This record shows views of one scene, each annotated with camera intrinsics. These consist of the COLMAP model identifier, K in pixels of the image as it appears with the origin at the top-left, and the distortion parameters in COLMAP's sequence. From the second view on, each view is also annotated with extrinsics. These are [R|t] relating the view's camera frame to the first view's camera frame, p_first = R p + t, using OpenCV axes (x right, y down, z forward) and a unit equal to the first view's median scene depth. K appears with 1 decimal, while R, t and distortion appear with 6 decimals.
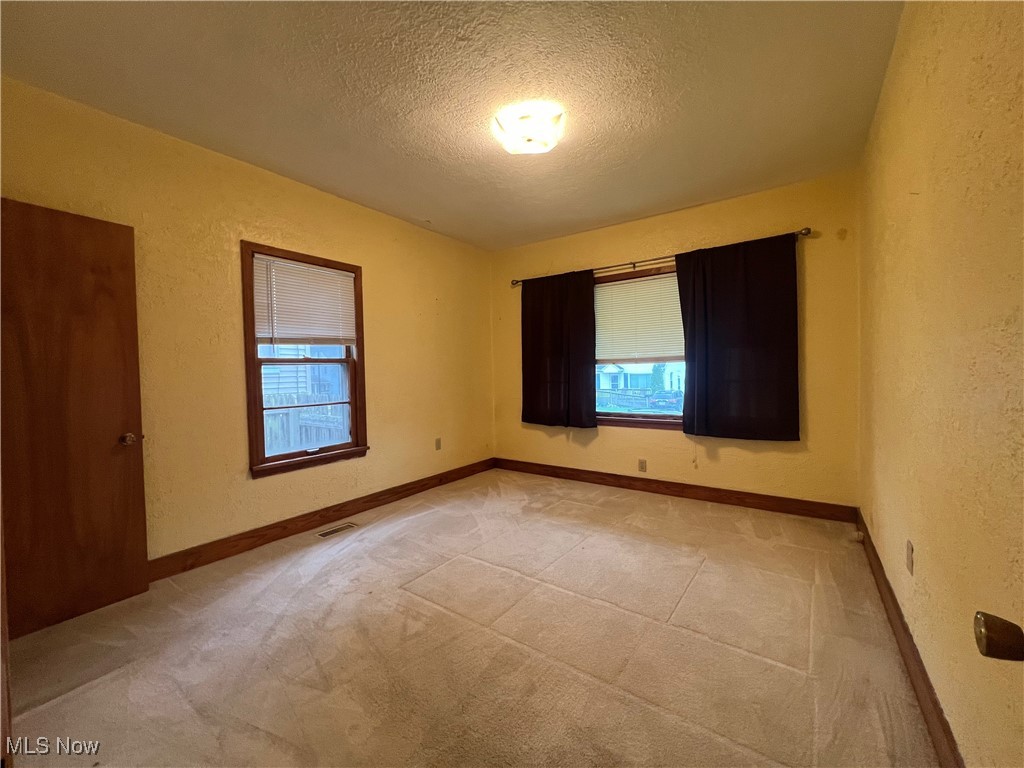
lens RADIAL K [[406.4, 0, 512.3], [0, 406.4, 381.6], [0, 0, 1]] dist [-0.000491, -0.000424]
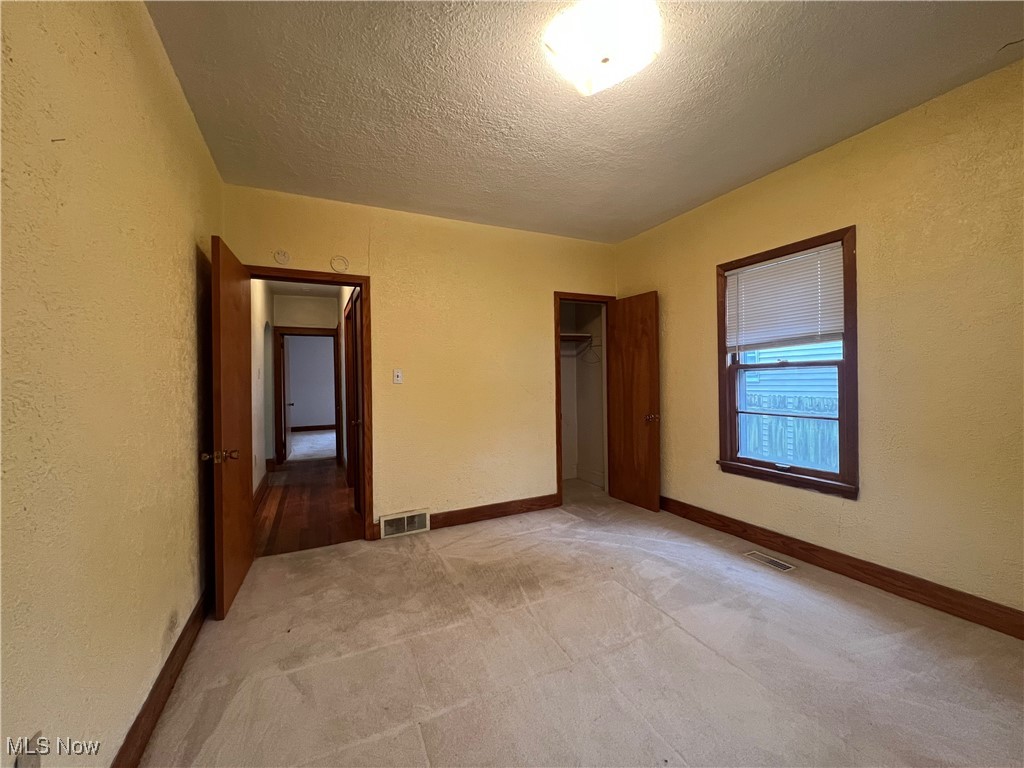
lens RADIAL K [[406.4, 0, 512.3], [0, 406.4, 381.6], [0, 0, 1]] dist [-0.000491, -0.000424]
pose [[-0.477956, 0.026944, -0.877970, 0.618867], [-0.000880, 0.999514, 0.031153, -0.046517], [0.878383, 0.015663, -0.477700, 0.982877]]
